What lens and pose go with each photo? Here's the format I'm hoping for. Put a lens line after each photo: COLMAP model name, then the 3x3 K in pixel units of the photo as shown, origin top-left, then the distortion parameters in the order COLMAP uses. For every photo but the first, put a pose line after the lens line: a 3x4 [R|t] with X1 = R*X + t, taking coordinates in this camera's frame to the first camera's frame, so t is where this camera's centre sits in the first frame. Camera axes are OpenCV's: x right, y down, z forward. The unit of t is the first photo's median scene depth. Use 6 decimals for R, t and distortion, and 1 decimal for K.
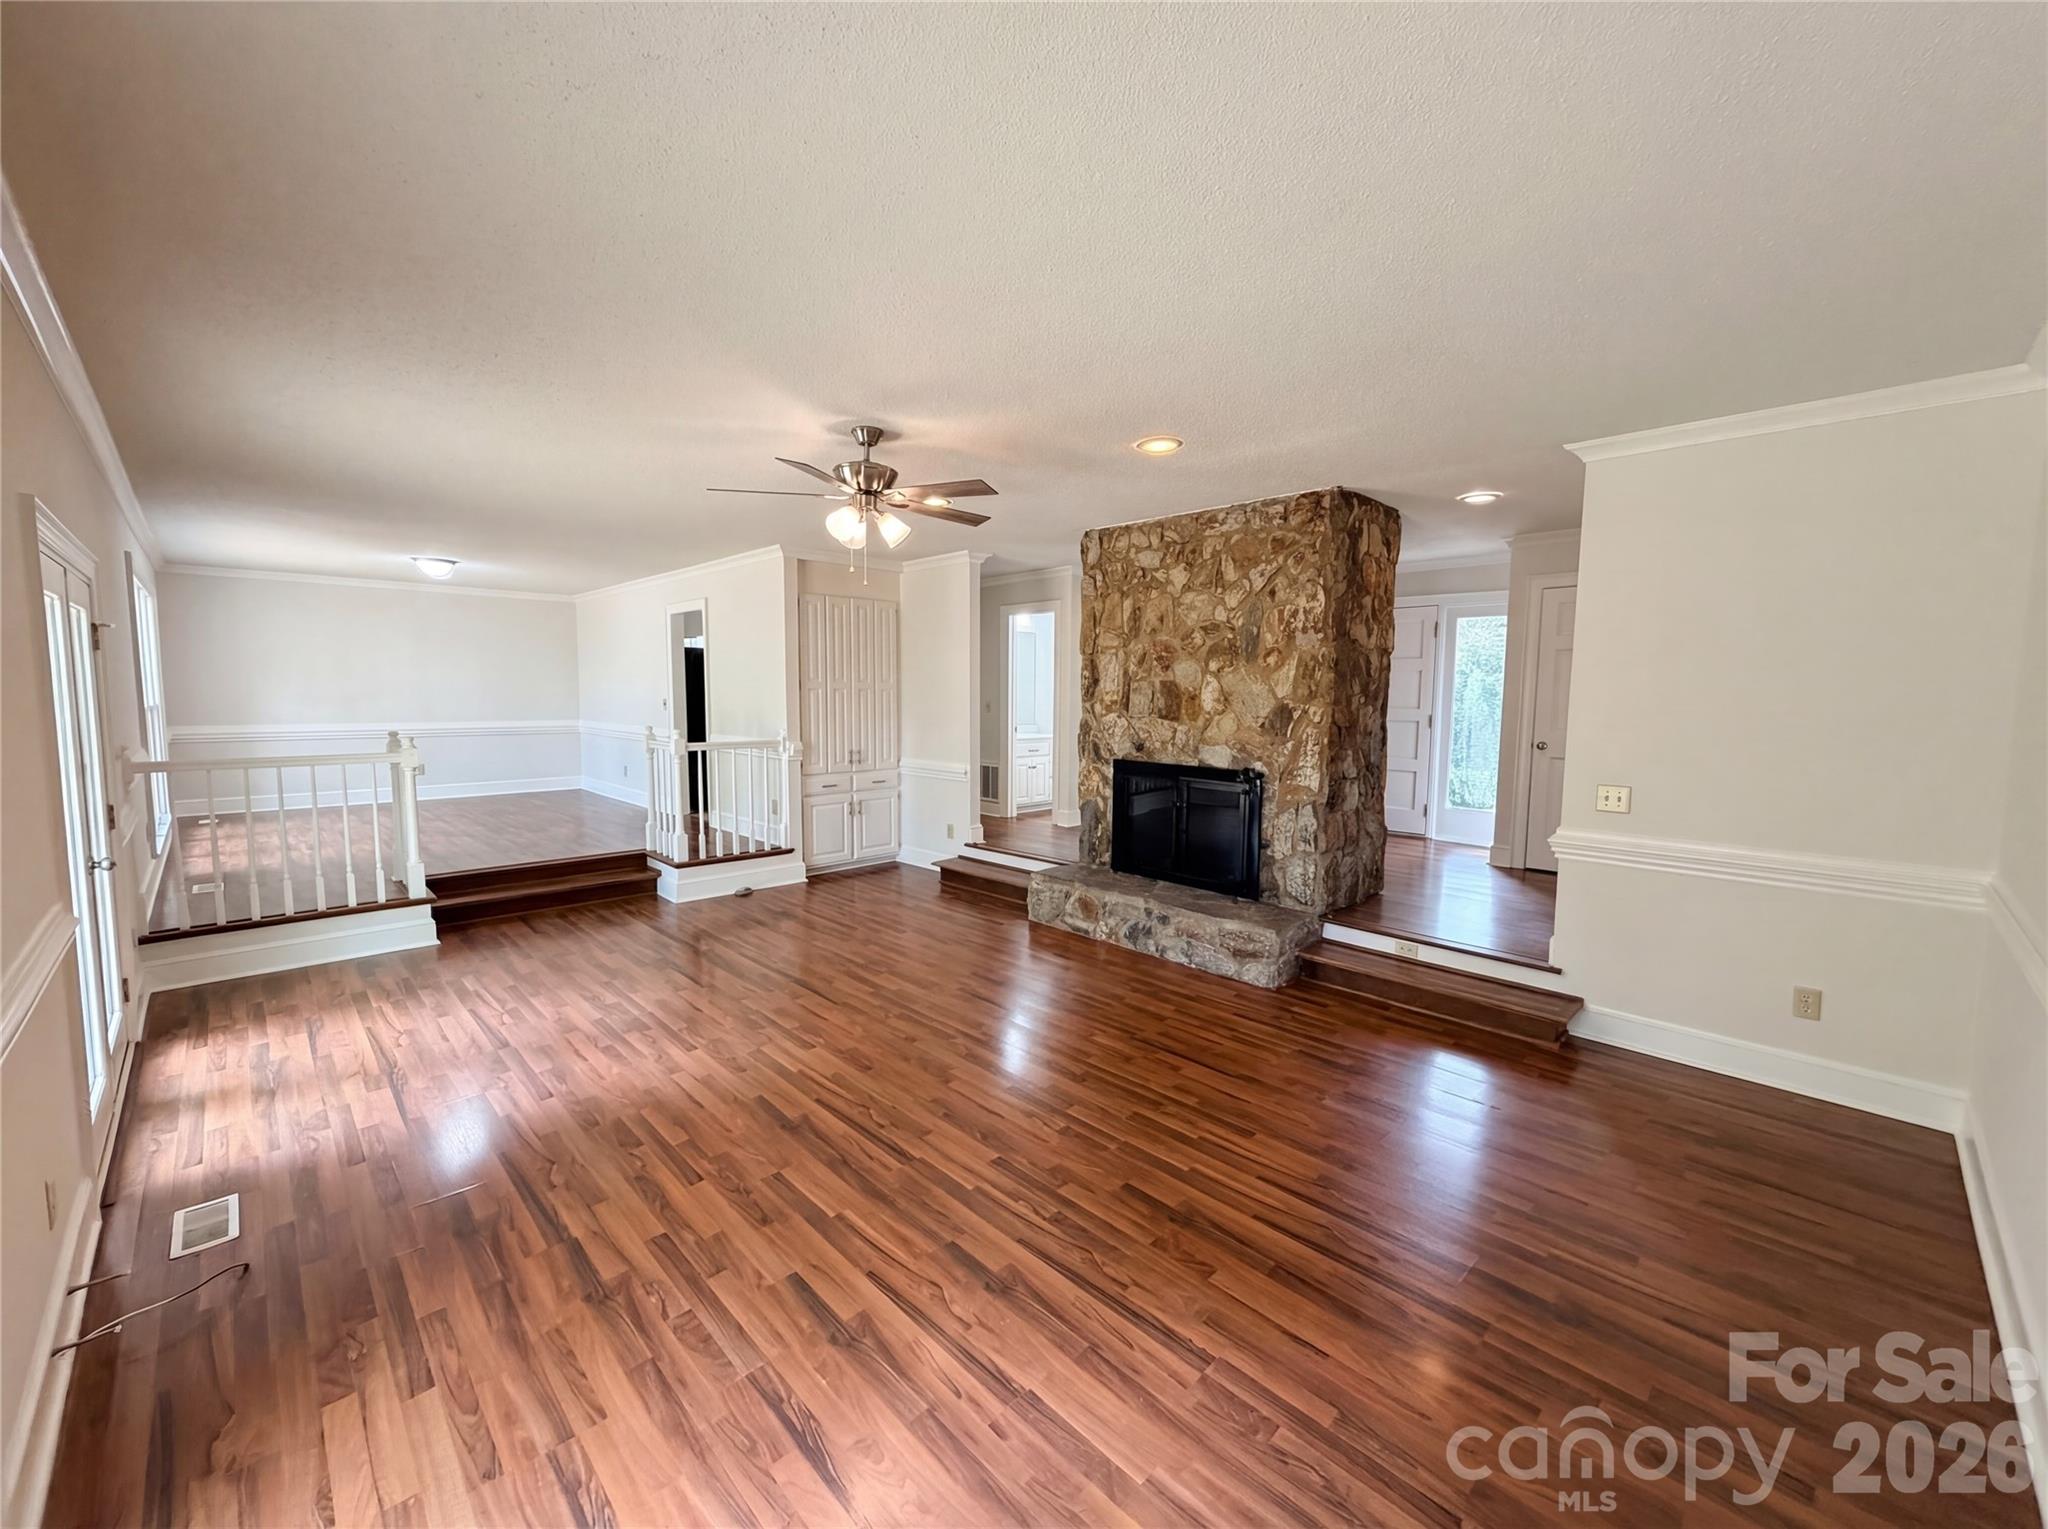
lens RADIAL K [[819.2, 0, 1020.7], [0, 819.2, 766.7], [0, 0, 1]] dist [0.001131, -0.000104]
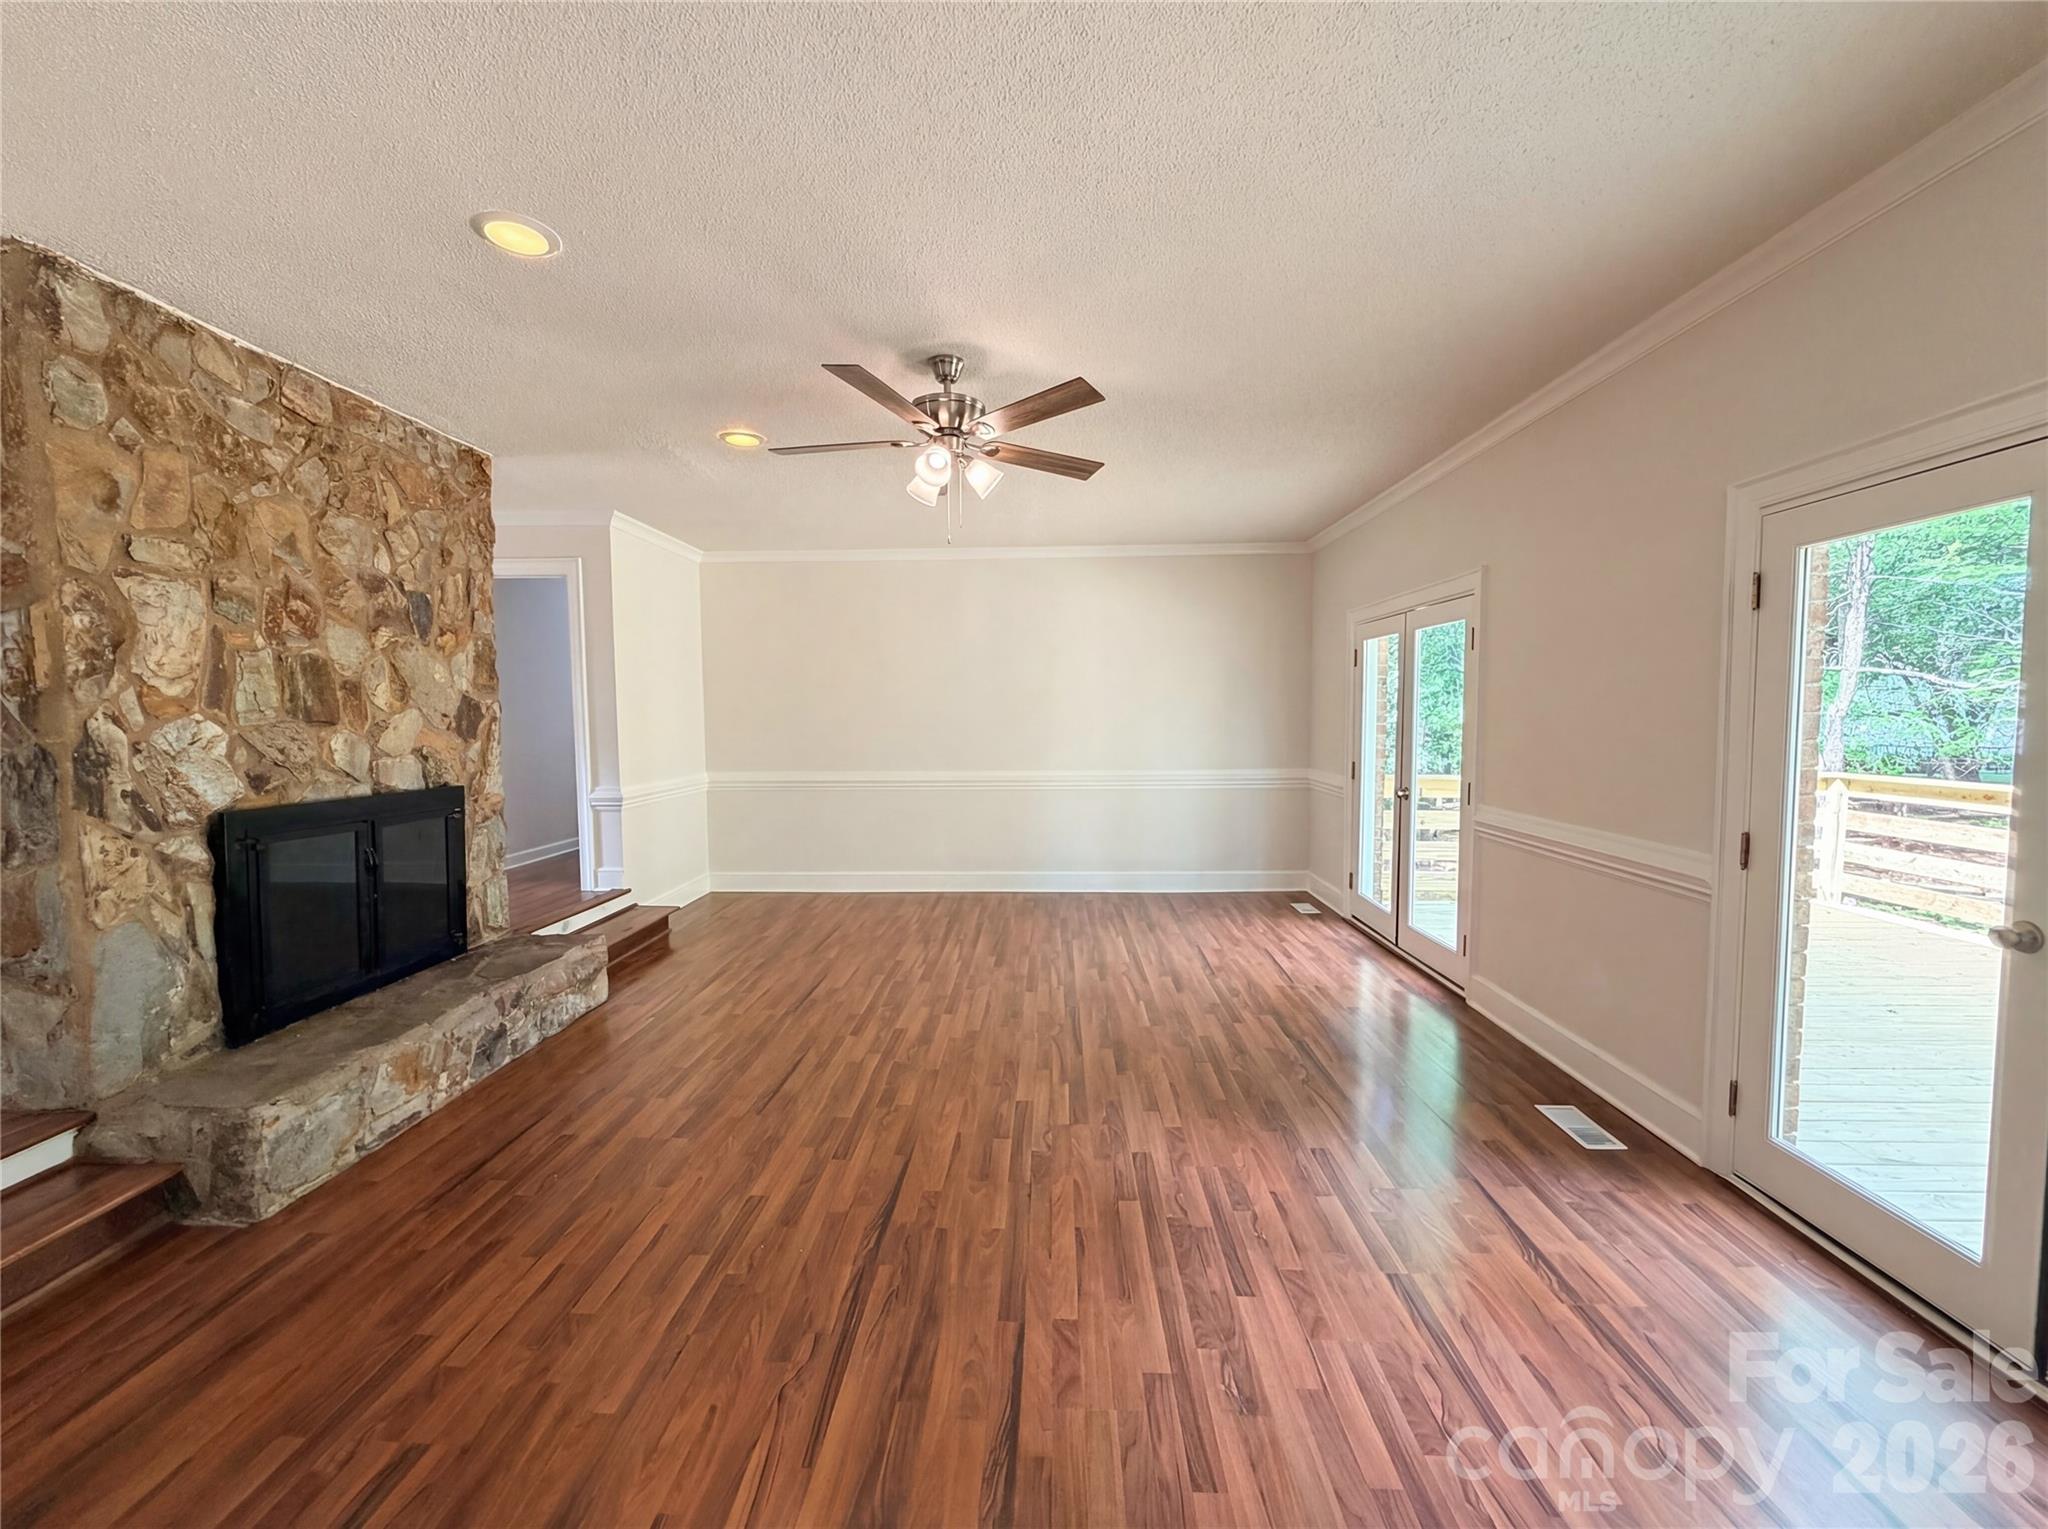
lens RADIAL K [[819.2, 0, 1020.7], [0, 819.2, 766.7], [0, 0, 1]] dist [0.001131, -0.000104]
pose [[-0.690067, -0.051444, 0.721915, -0.624161], [0.069868, 0.988077, 0.137196, -0.079086], [-0.720365, 0.145113, -0.678245, 1.133904]]
